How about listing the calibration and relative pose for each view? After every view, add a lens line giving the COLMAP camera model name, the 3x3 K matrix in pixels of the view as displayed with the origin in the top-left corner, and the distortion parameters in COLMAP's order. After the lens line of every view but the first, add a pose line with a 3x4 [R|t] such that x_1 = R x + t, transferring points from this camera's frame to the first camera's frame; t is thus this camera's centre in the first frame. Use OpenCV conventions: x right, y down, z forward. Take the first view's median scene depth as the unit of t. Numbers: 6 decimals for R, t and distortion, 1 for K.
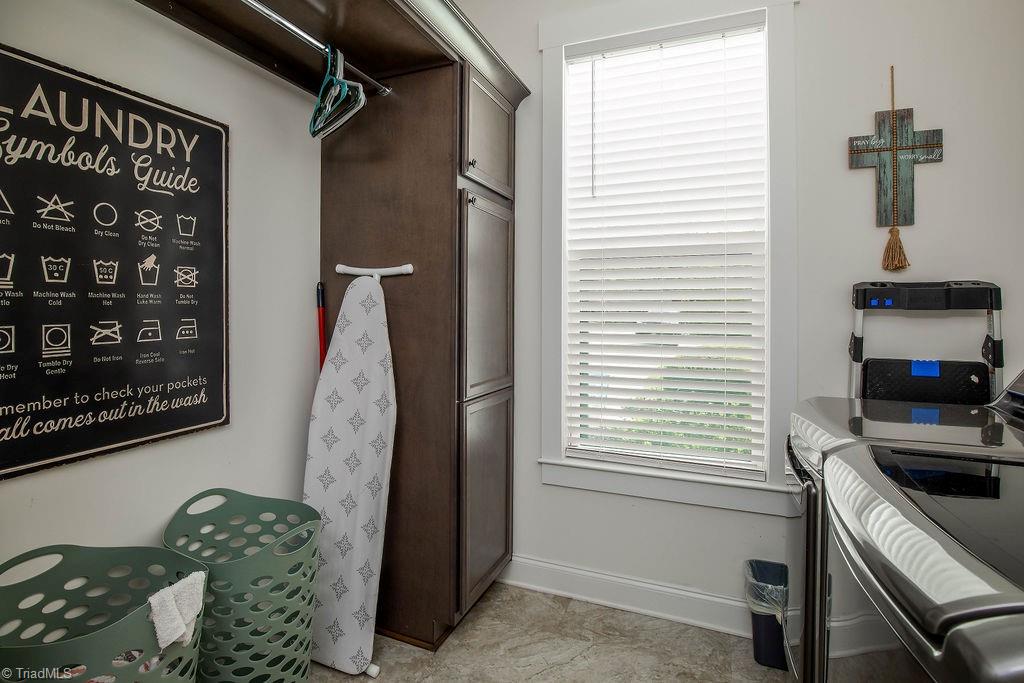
lens RADIAL K [[506.2, 0, 511.2], [0, 506.2, 308.0], [0, 0, 1]] dist [-0.030837, -0.000440]
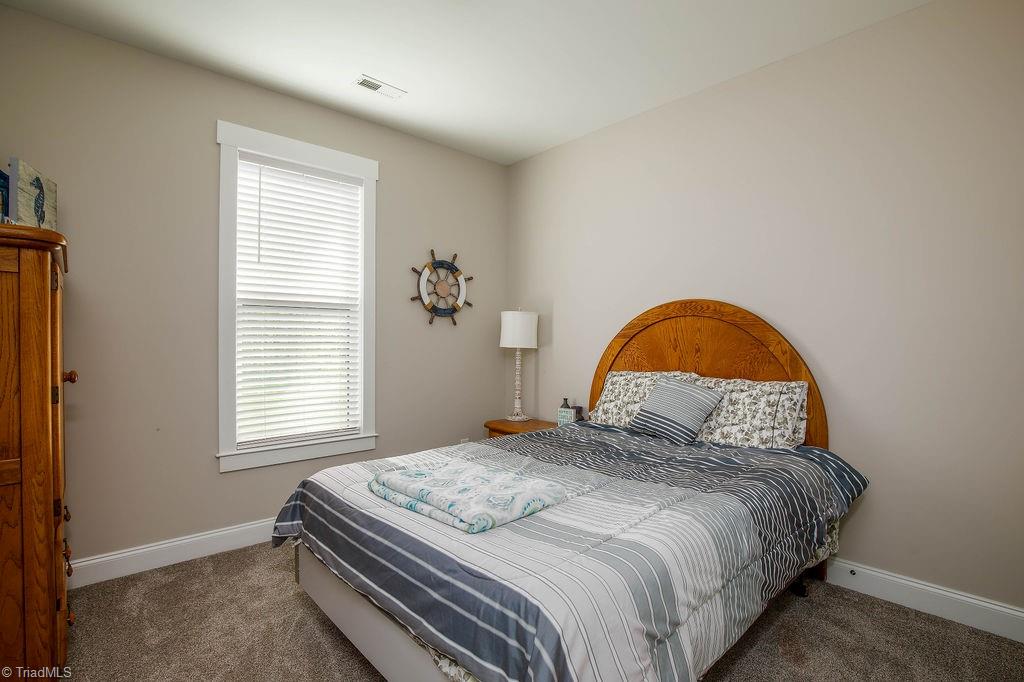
lens RADIAL K [[496.0, 0, 515.9], [0, 496.0, 338.0], [0, 0, 1]] dist [0.000067, -0.000112]
pose [[0.421570, -0.002151, 0.906794, -0.974268], [0.003817, 0.999993, 0.000598, -0.002378], [-0.906788, 0.003209, 0.421575, -0.310189]]
